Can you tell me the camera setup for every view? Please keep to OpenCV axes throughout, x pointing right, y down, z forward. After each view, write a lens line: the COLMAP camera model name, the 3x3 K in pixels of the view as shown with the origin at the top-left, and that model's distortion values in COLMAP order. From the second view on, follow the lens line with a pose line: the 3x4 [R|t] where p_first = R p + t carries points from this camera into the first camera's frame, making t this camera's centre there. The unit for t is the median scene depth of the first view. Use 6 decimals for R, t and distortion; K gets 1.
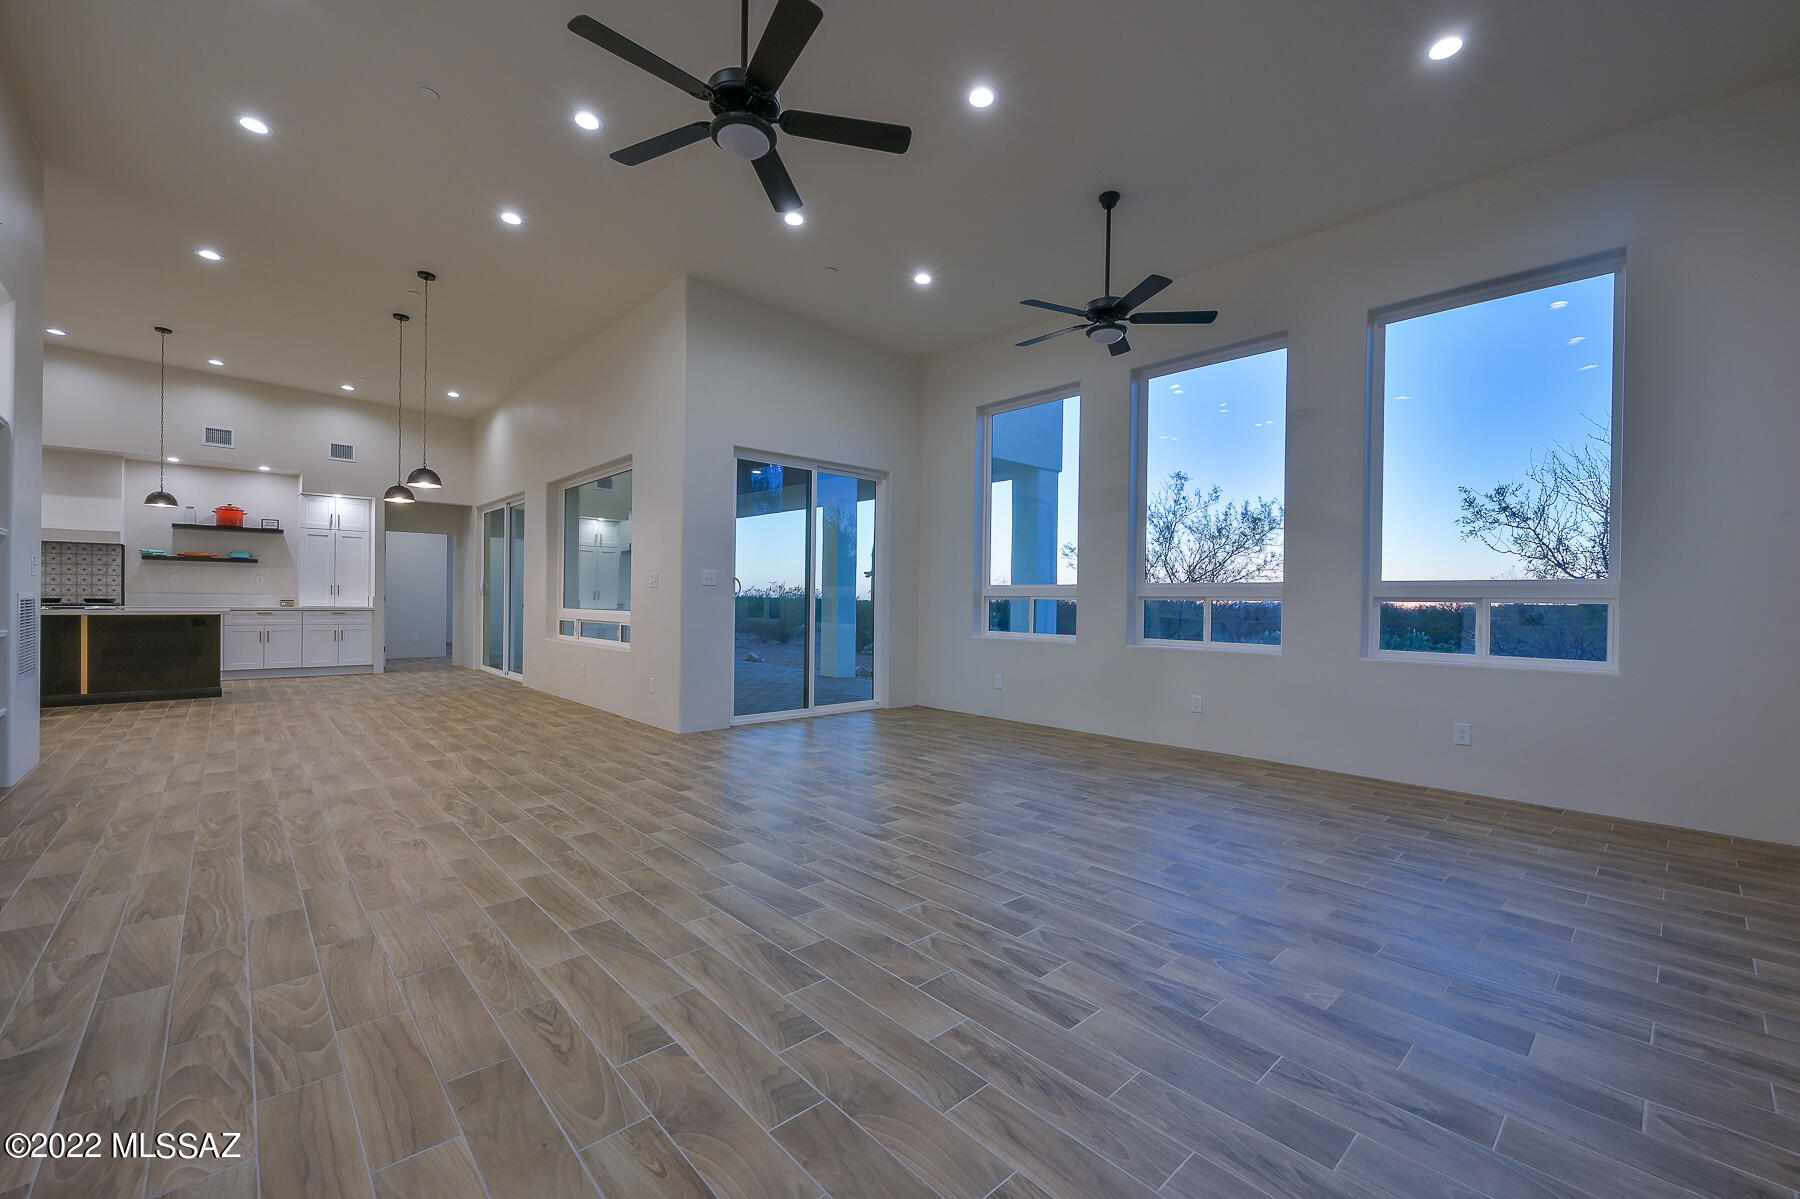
lens RADIAL K [[736.3, 0, 896.1], [0, 736.3, 609.3], [0, 0, 1]] dist [0.002424, 0.000265]
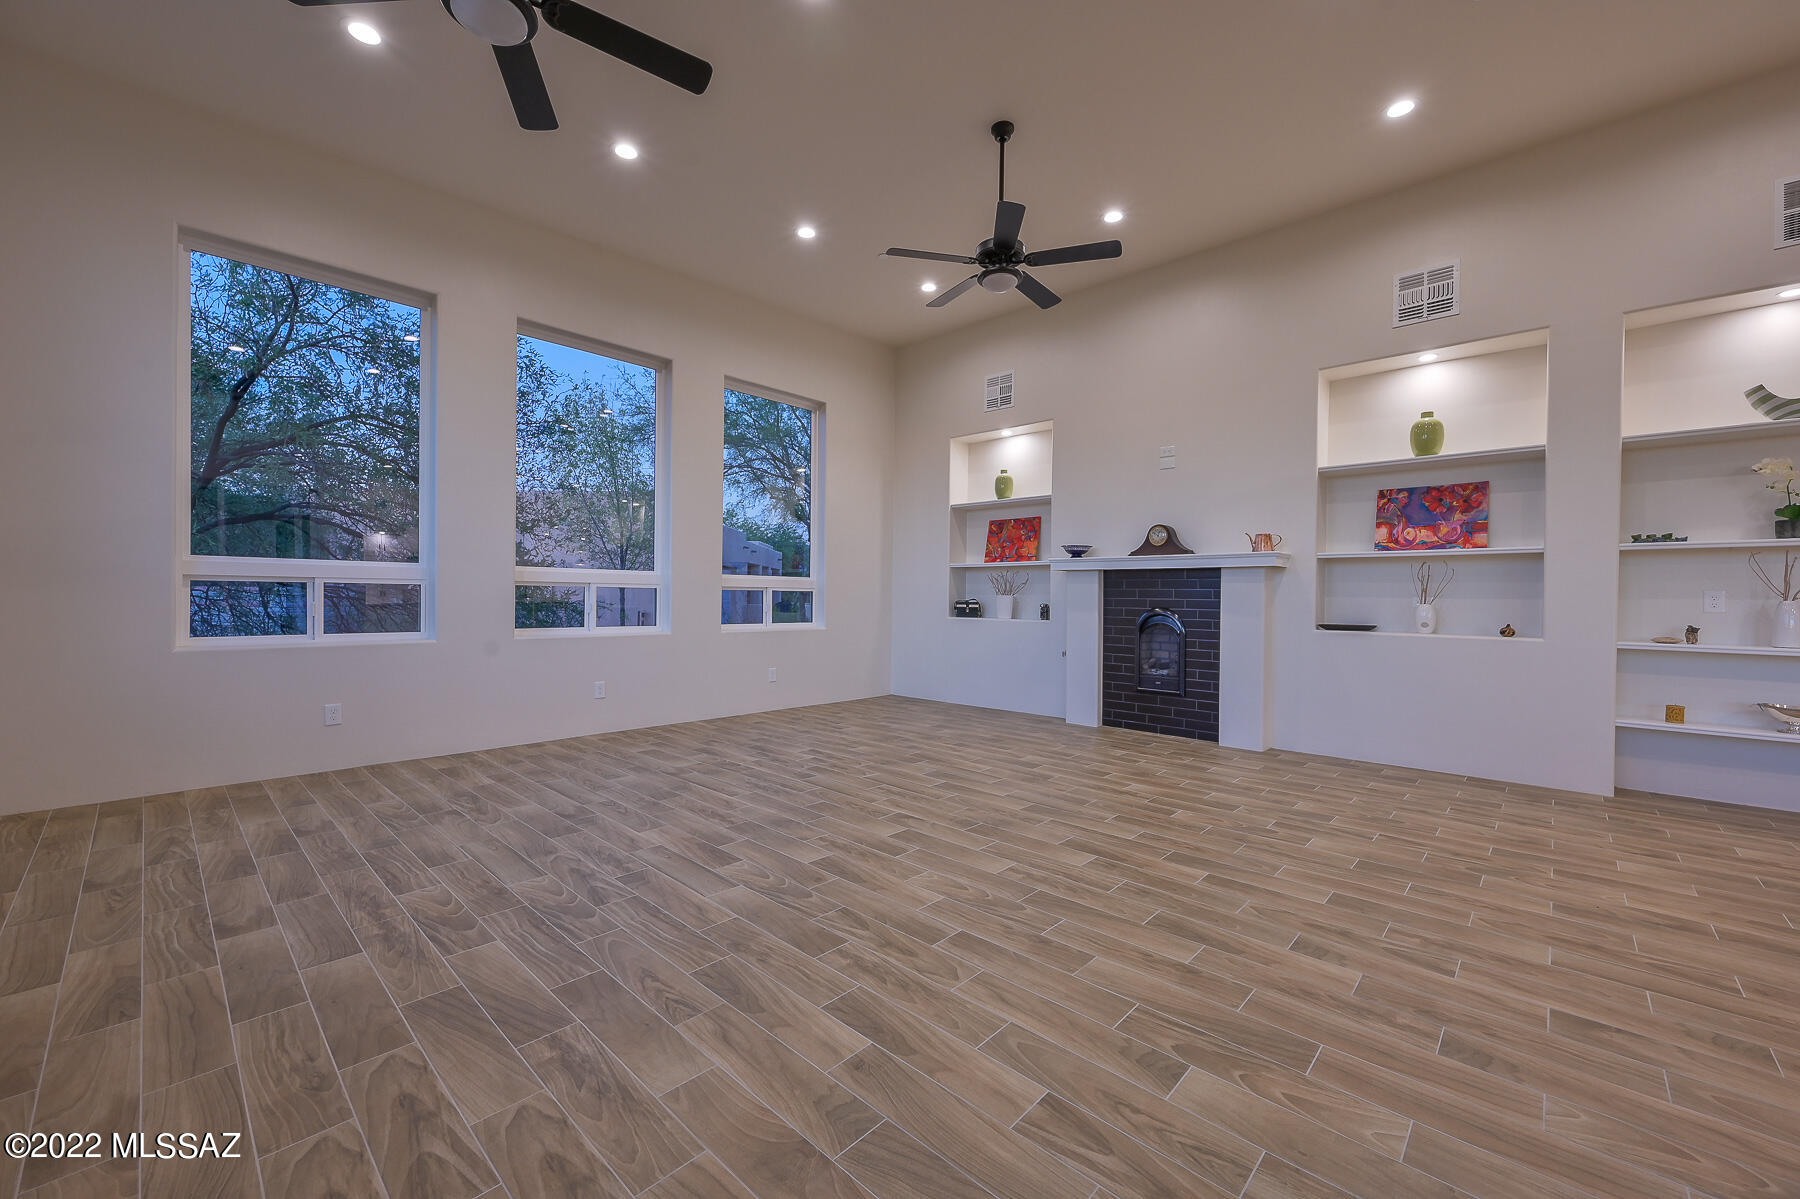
lens RADIAL K [[712.3, 0, 900.0], [0, 712.3, 599.5], [0, 0, 1]] dist [0.002975, 0.000194]
pose [[-0.996833, -0.022890, -0.076152, 0.067013], [-0.024098, 0.999597, 0.014986, -0.018379], [0.075778, 0.016773, -0.996984, 1.953397]]
